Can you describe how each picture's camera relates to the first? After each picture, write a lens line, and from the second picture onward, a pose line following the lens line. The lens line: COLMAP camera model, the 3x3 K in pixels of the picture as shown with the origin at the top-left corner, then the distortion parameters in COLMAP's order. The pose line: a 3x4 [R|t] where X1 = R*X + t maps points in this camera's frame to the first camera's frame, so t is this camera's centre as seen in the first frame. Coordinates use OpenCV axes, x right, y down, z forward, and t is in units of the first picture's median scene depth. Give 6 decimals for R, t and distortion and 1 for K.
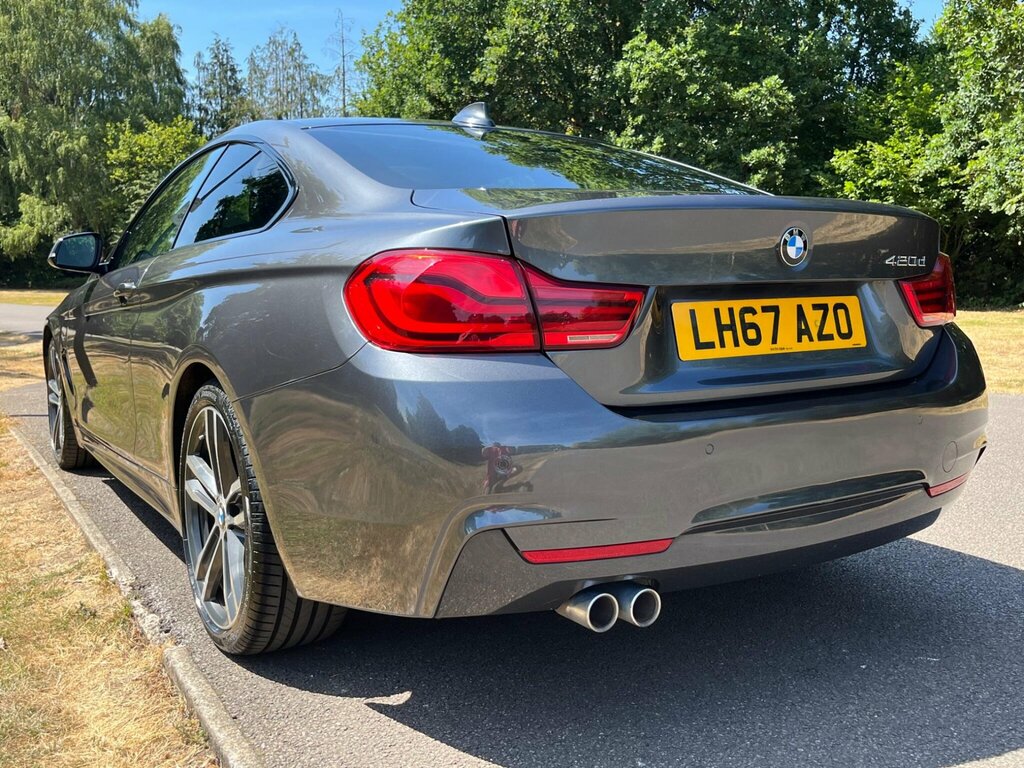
lens RADIAL K [[941.2, 0, 503.1], [0, 941.2, 397.1], [0, 0, 1]] dist [0.017511, 0.000000]
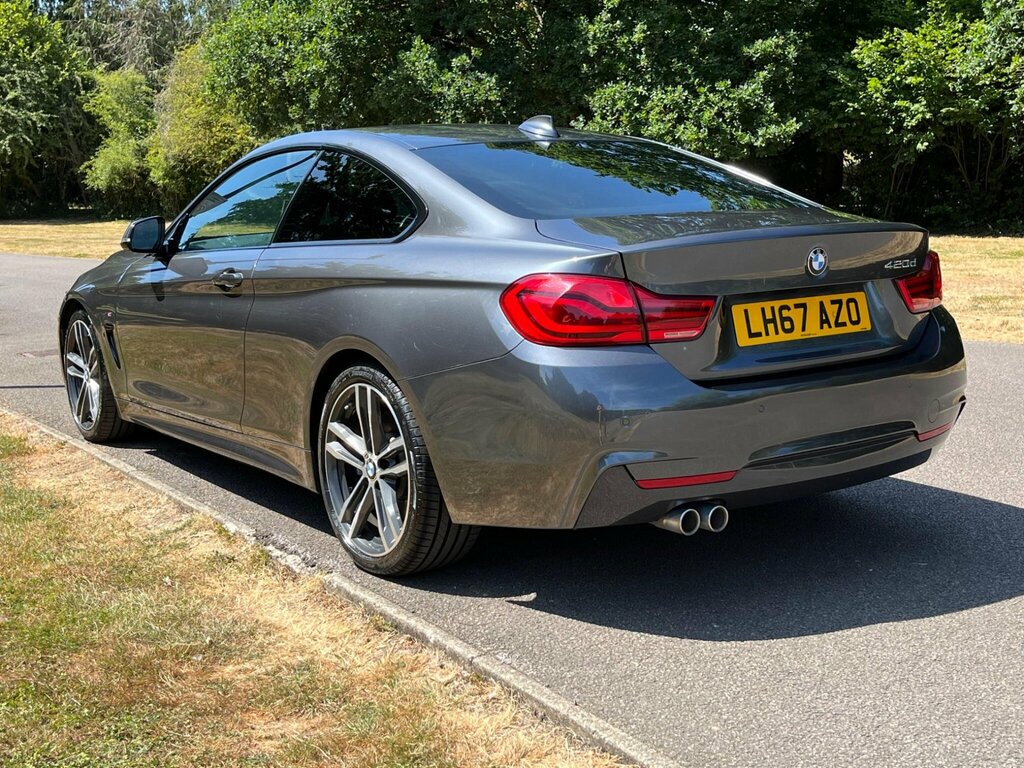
lens RADIAL K [[1181.9, 0, 499.6], [0, 1181.9, 393.9], [0, 0, 1]] dist [0.041214, 0.000000]
pose [[0.998844, -0.019102, 0.044104, -0.216904], [0.017418, 0.999116, 0.038247, -0.036605], [-0.044795, -0.037435, 0.998295, -0.660186]]
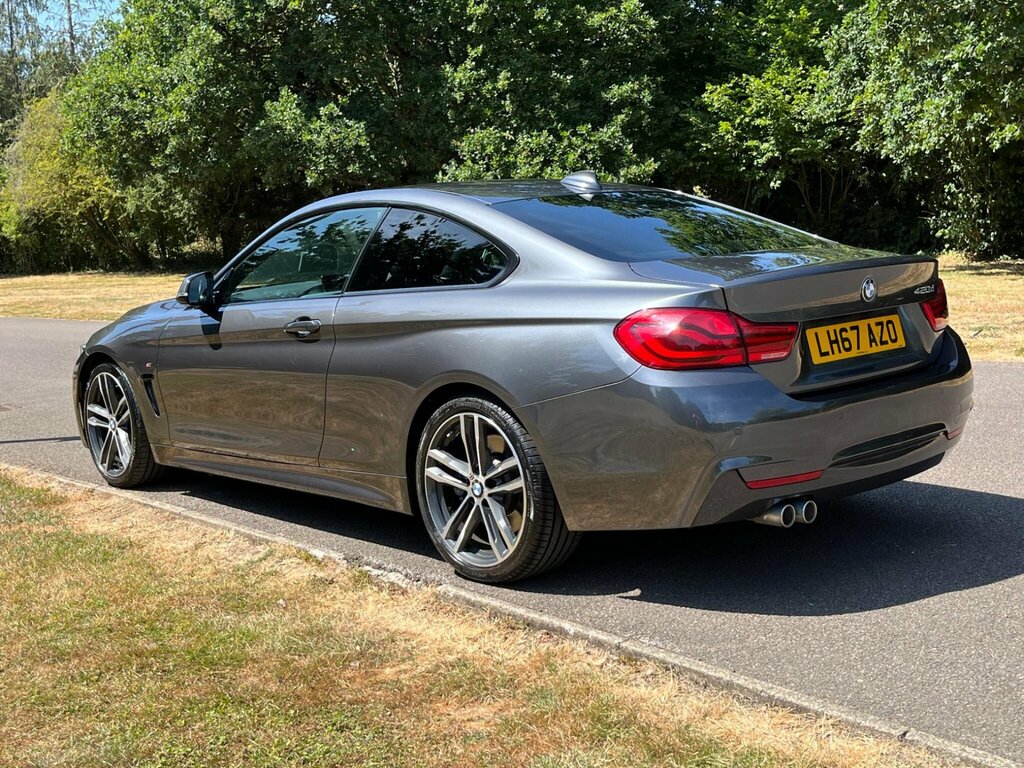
lens RADIAL K [[1160.6, 0, 493.7], [0, 1160.6, 394.9], [0, 0, 1]] dist [0.023727, 0.000000]
pose [[0.986679, -0.062690, 0.150116, -0.589717], [0.061679, 0.998031, 0.011387, -0.037678], [-0.150535, -0.001976, 0.988603, -0.815313]]
